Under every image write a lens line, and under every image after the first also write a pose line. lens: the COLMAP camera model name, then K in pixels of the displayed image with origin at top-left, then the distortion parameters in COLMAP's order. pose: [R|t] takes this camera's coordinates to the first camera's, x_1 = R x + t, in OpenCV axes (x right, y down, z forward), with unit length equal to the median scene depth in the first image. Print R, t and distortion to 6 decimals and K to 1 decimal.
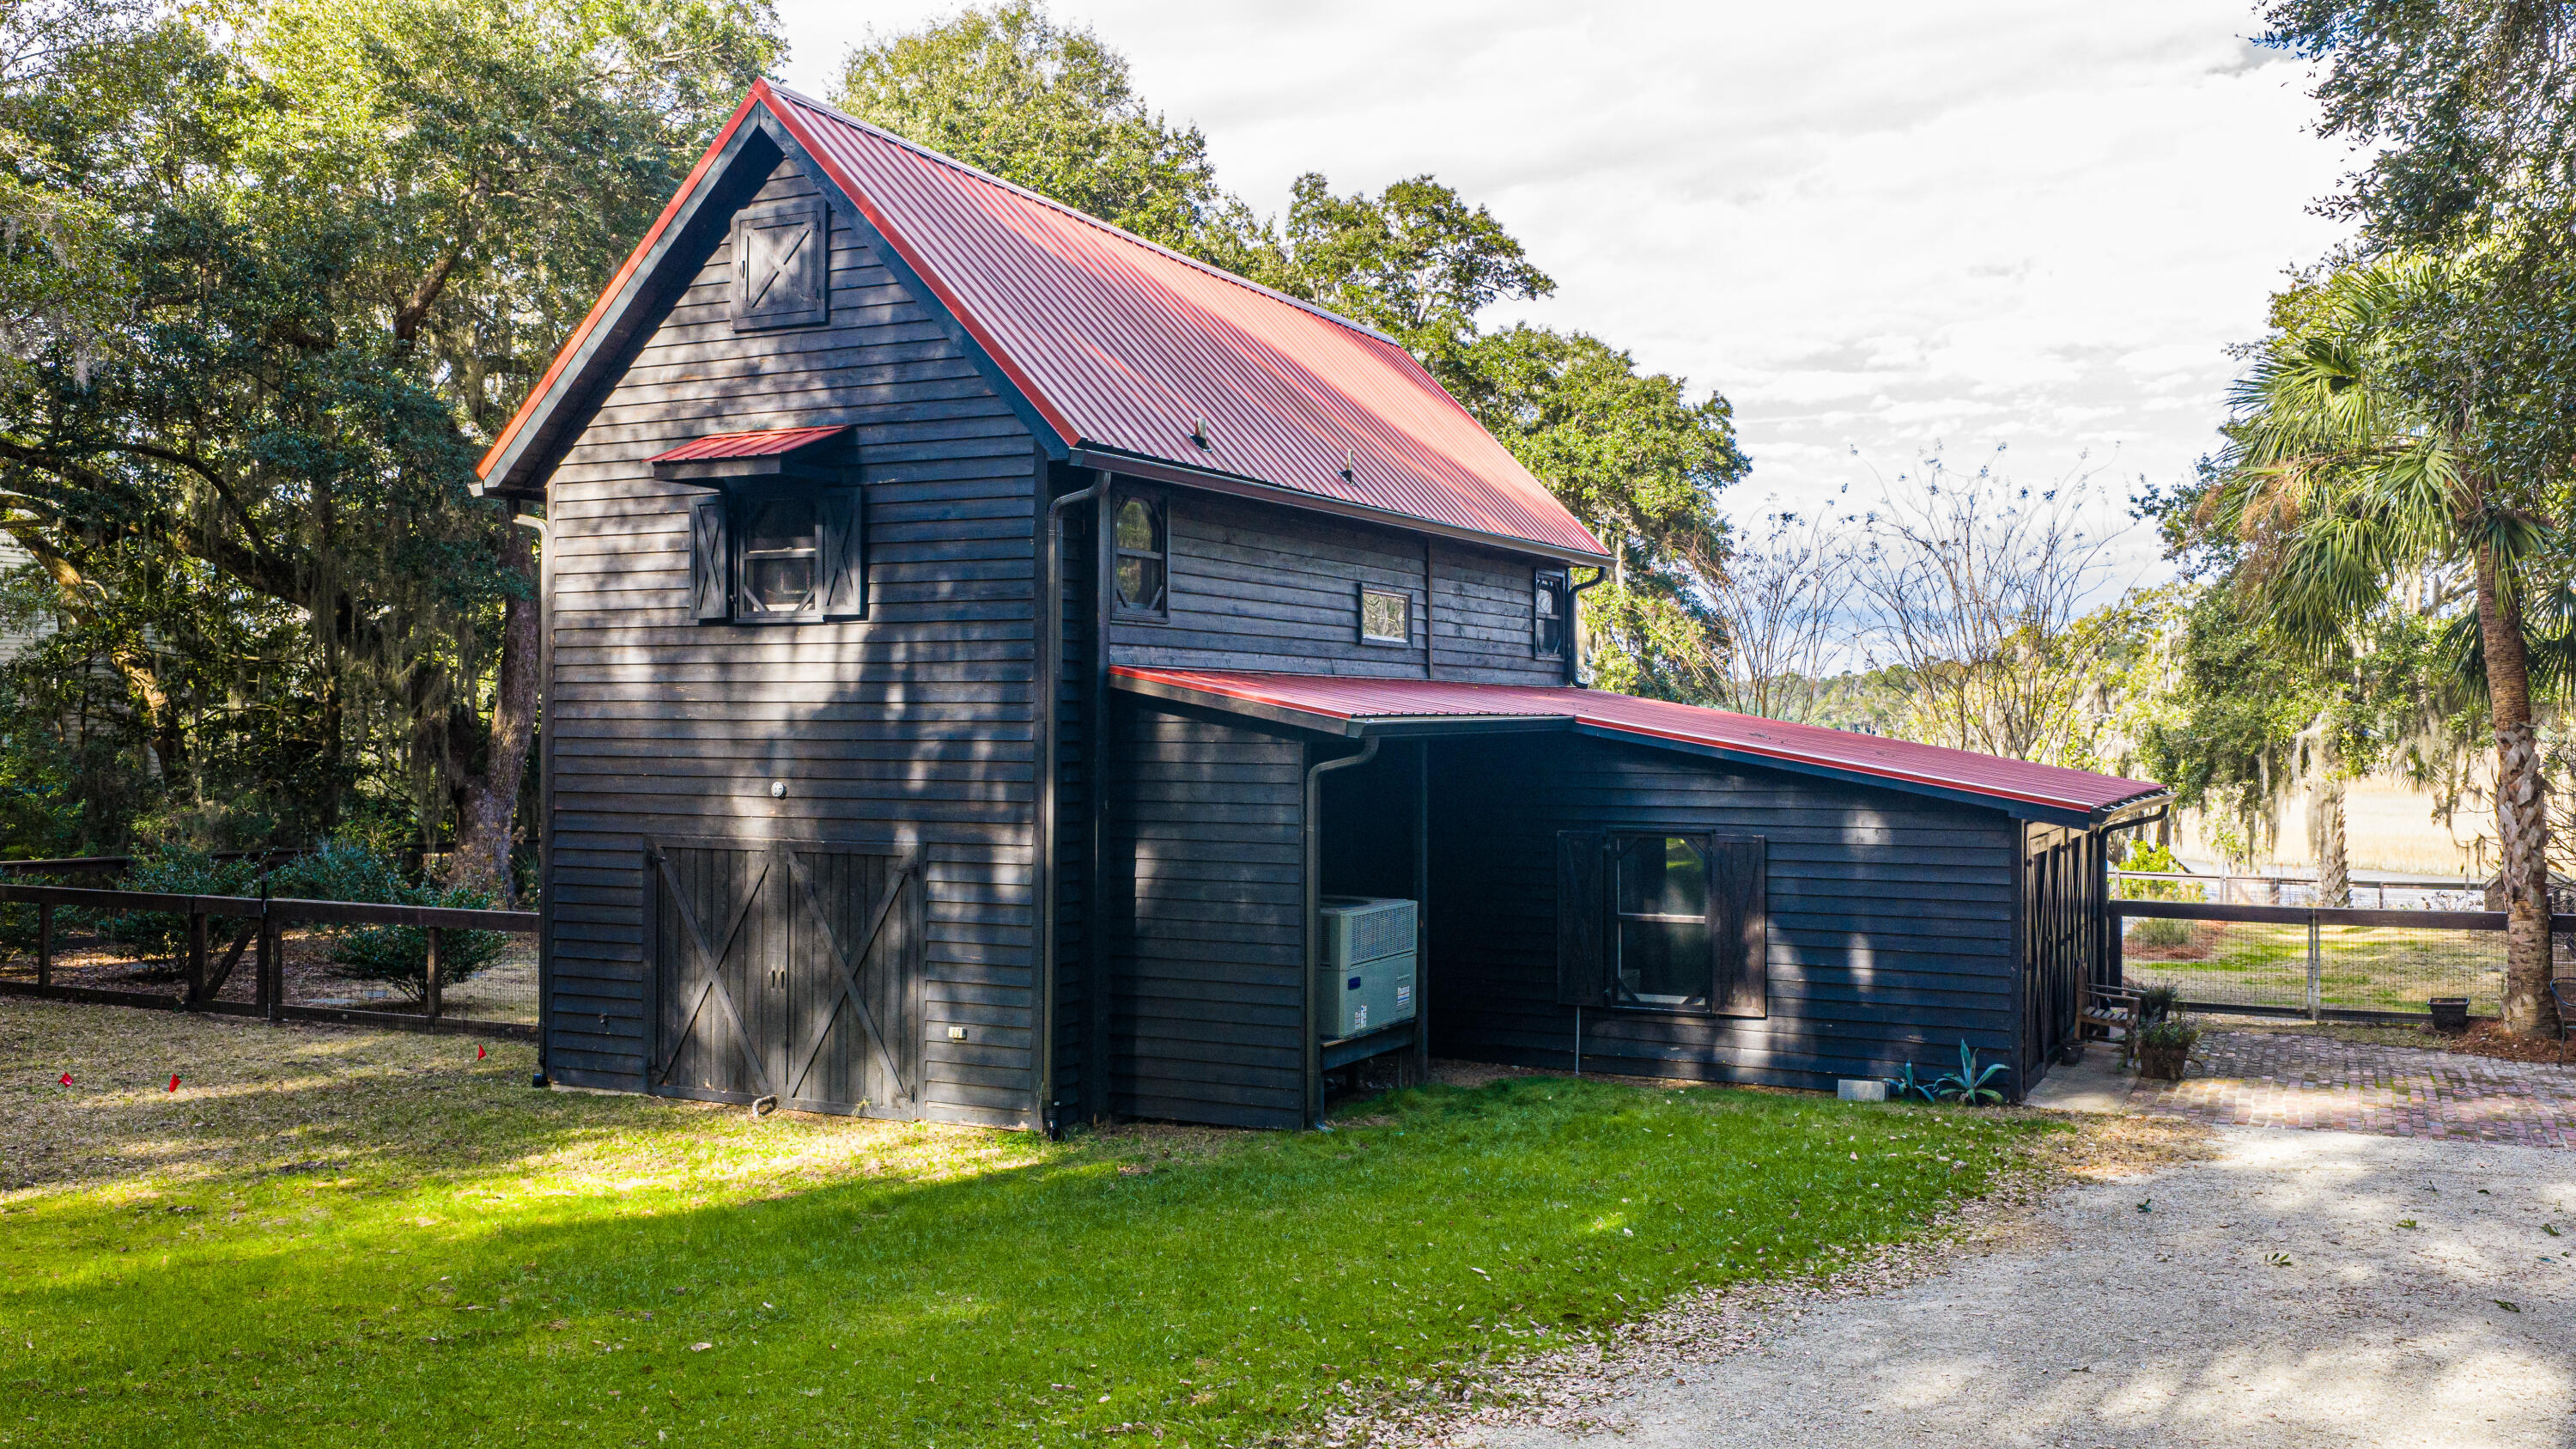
lens RADIAL K [[2106.4, 0, 1296.7], [0, 2106.4, 710.6], [0, 0, 1]] dist [0.019157, -0.041915]
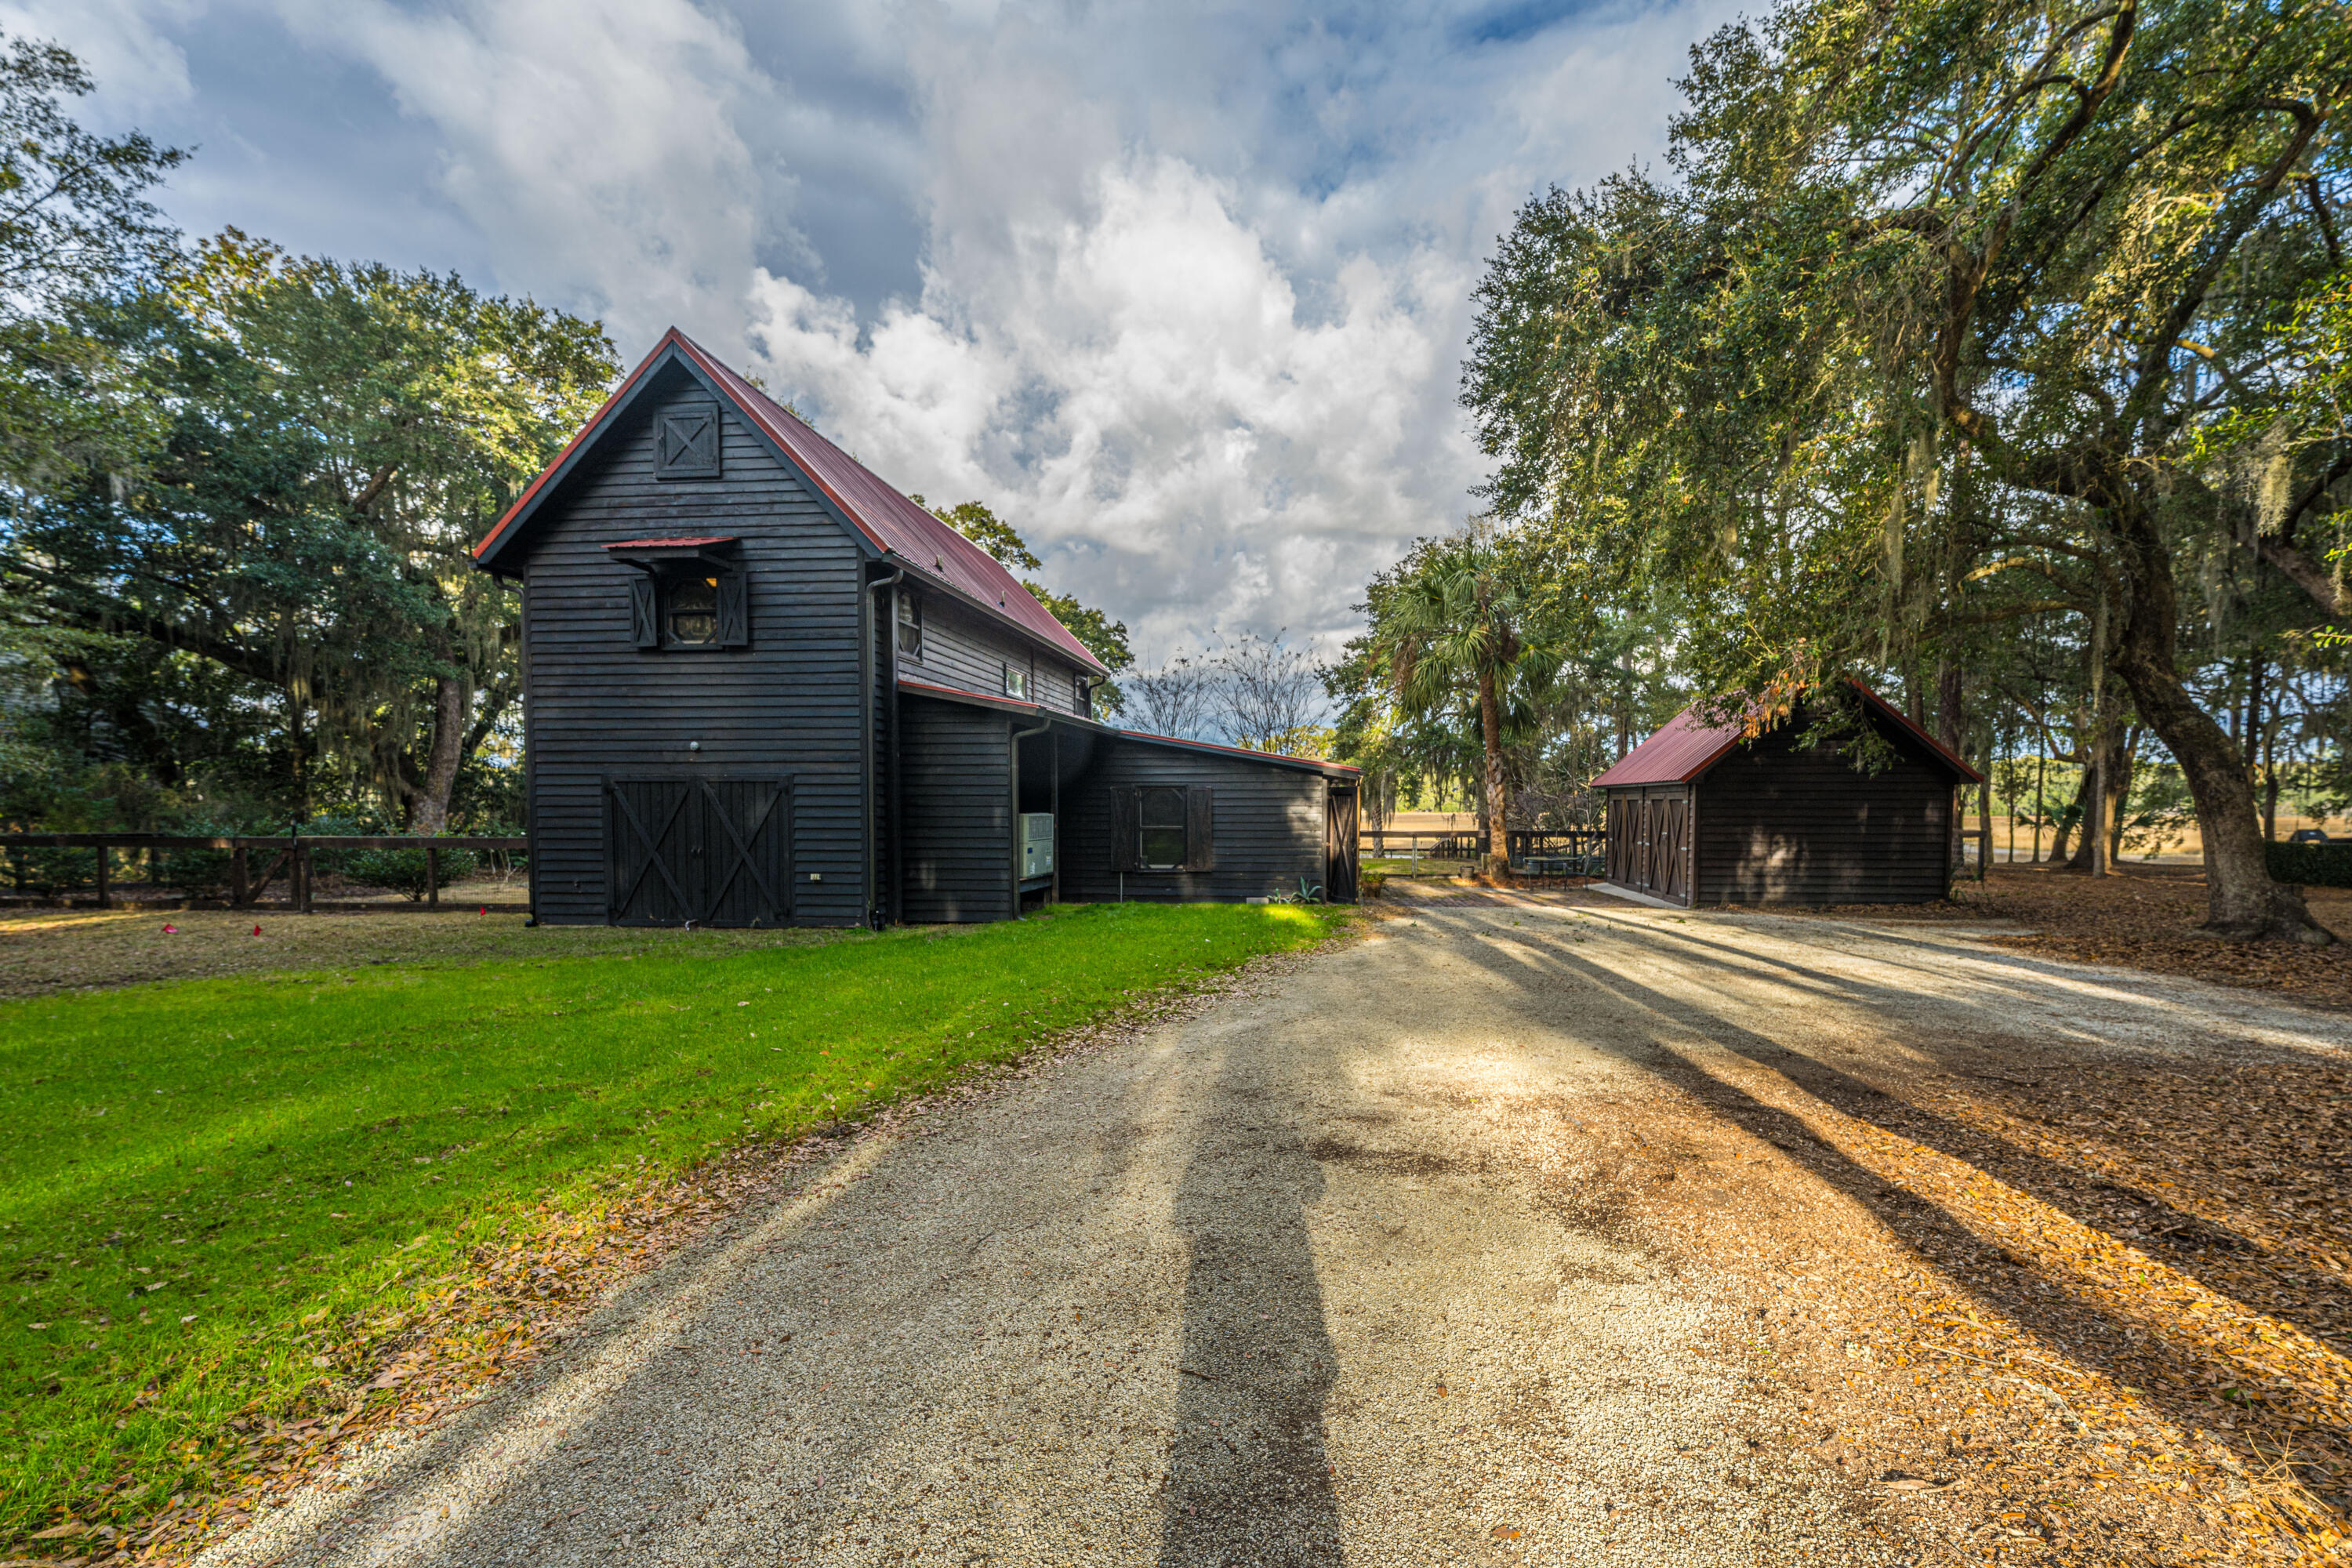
lens RADIAL K [[985.0, 0, 1243.9], [0, 985.0, 851.6], [0, 0, 1]] dist [0.000066, -0.000449]
pose [[0.934946, -0.018884, 0.354288, -0.086560], [0.000370, 0.998634, 0.052253, 0.063871], [-0.354791, -0.048722, 0.933675, 0.054410]]
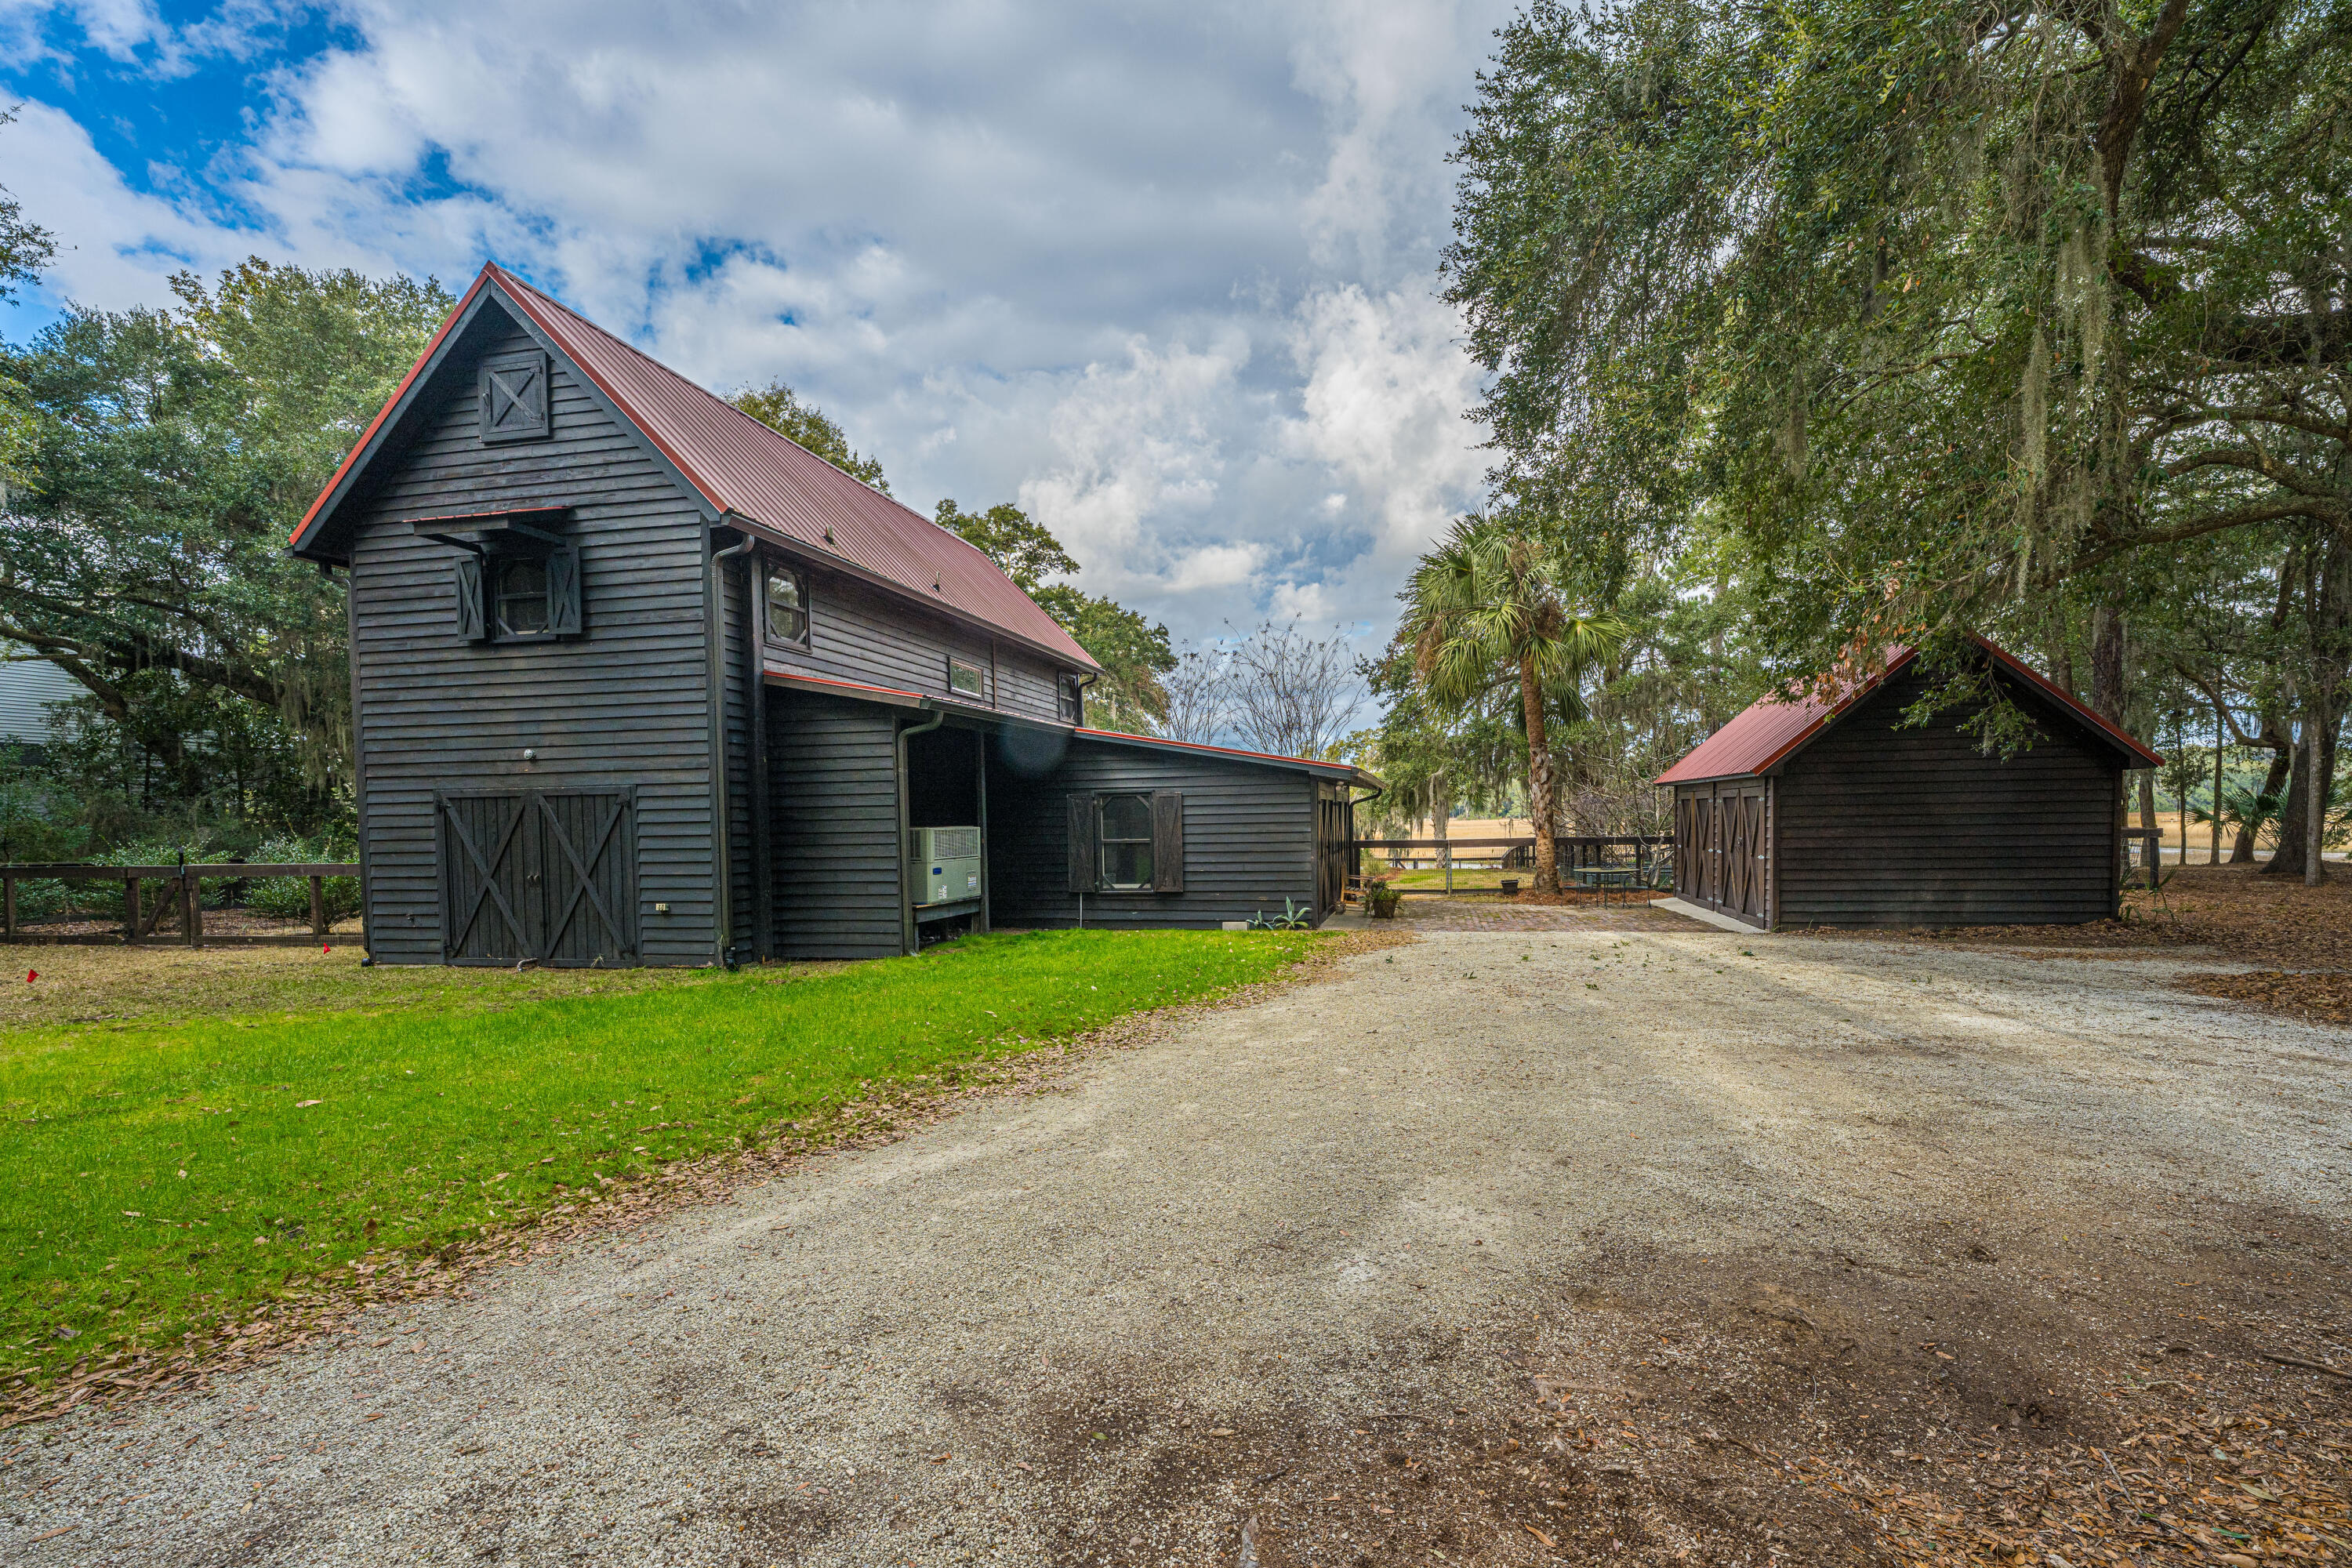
lens RADIAL K [[985.0, 0, 1241.7], [0, 985.0, 853.3], [0, 0, 1]] dist [0.000066, -0.000449]
pose [[0.963817, -0.028953, 0.264988, 0.040977], [0.018317, 0.998928, 0.042522, 0.067314], [-0.265935, -0.036130, 0.963314, 0.149867]]
